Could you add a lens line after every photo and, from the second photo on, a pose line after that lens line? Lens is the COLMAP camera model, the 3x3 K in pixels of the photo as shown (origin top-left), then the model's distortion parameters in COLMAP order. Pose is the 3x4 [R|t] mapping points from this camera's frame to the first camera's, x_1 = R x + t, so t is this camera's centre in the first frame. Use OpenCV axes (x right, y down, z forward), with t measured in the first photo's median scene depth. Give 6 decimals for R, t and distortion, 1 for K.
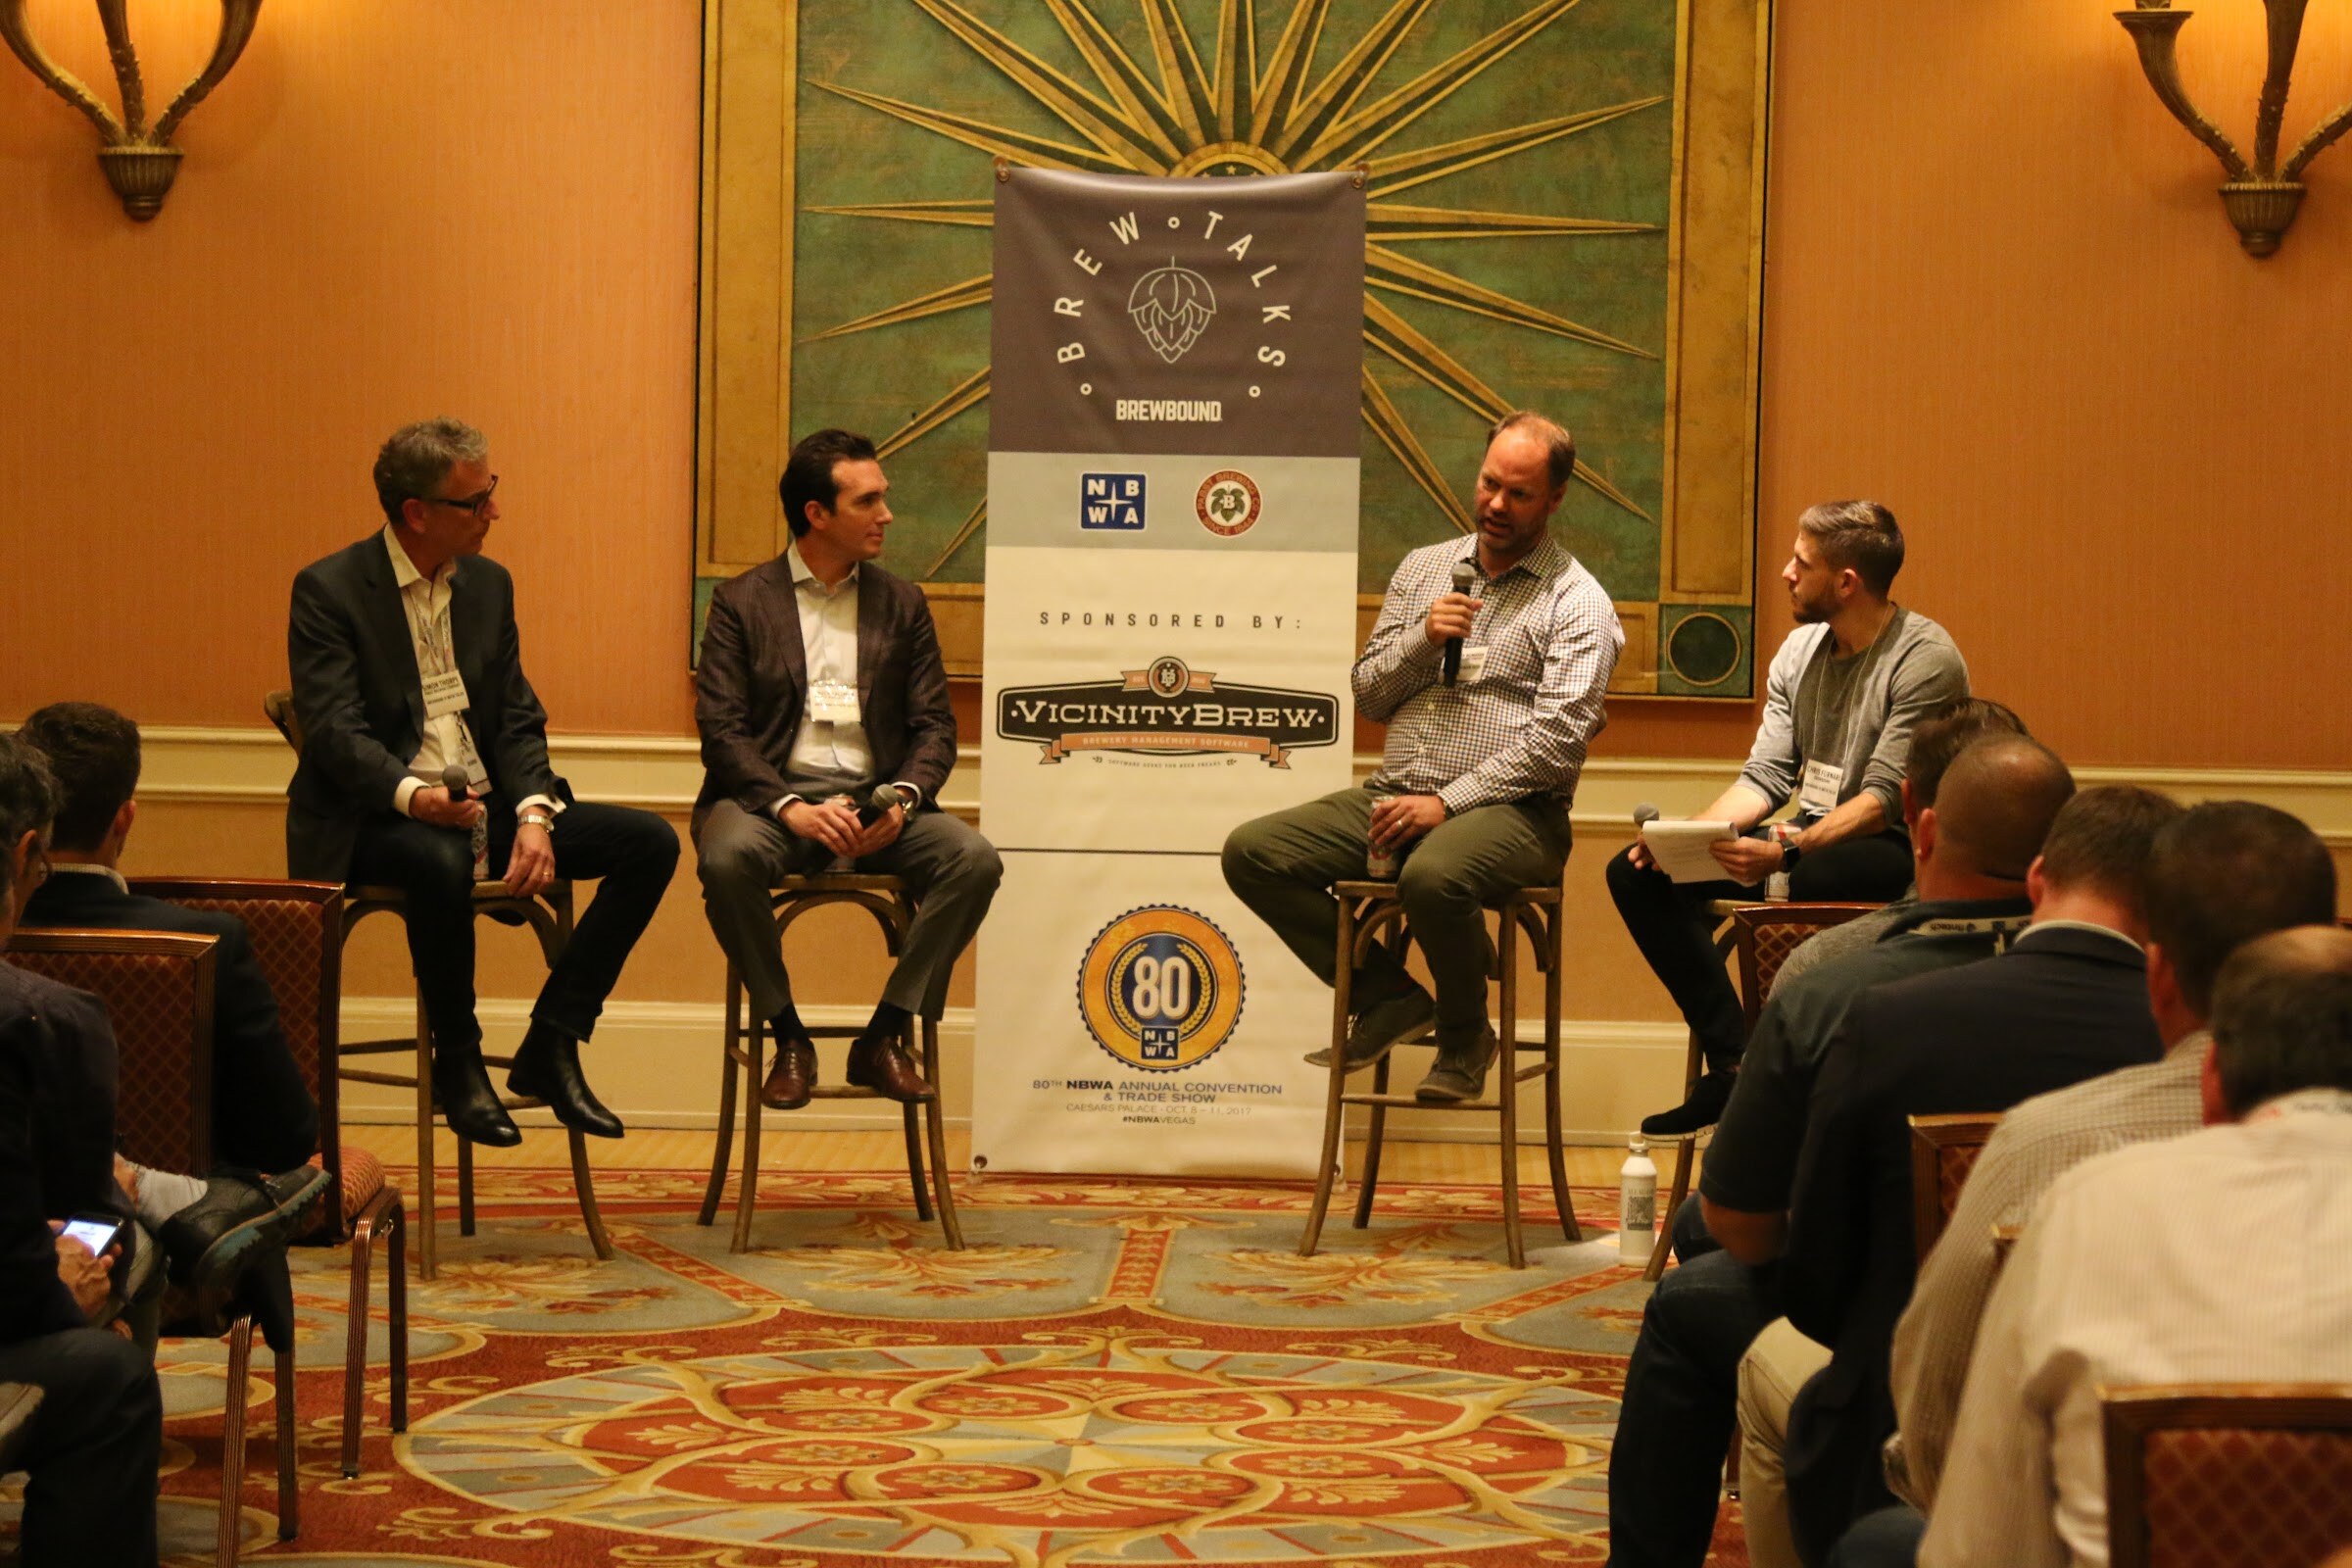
lens RADIAL K [[5706.6, 0, 1176.0], [0, 5706.6, 784.0], [0, 0, 1]] dist [0.160422, 0.472569]
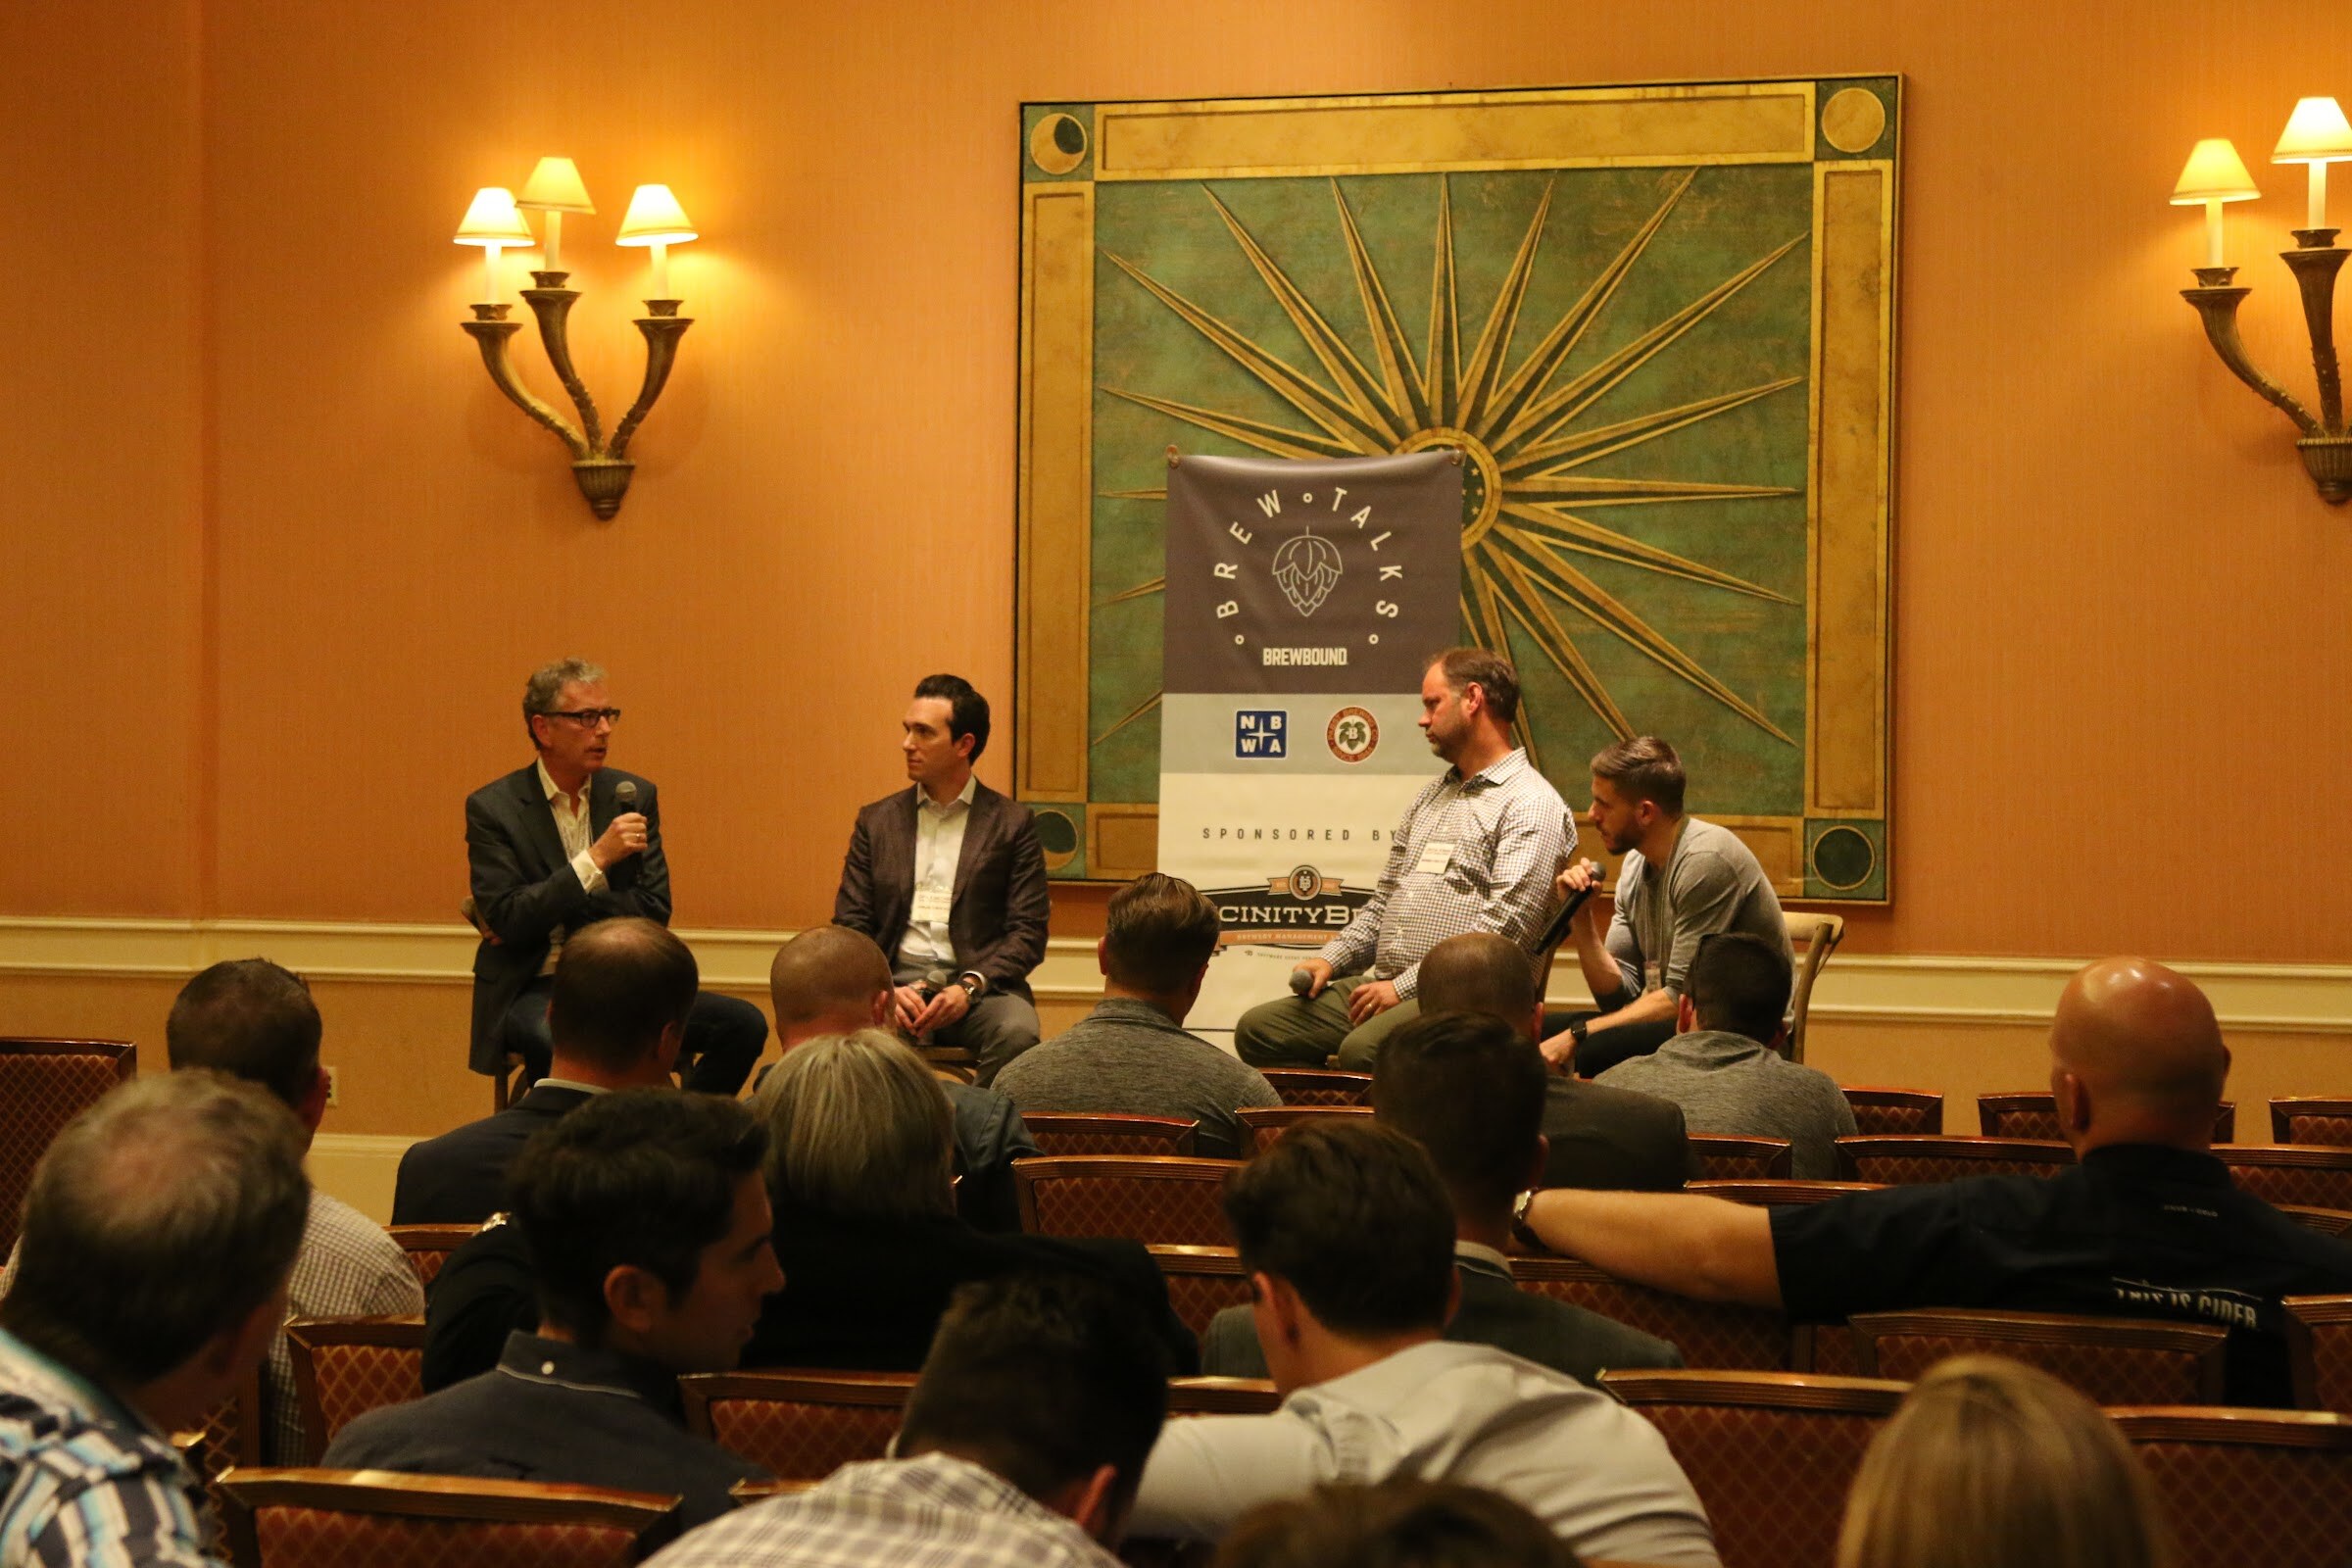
lens RADIAL K [[5380.9, 0, 1176.0], [0, 5380.9, 784.0], [0, 0, 1]] dist [0.121870, 0.664721]
pose [[0.951735, -0.009371, -0.306779, 0.315154], [-0.003219, 0.999174, -0.040508, 0.006054], [0.306906, 0.039540, 0.950918, -0.067898]]
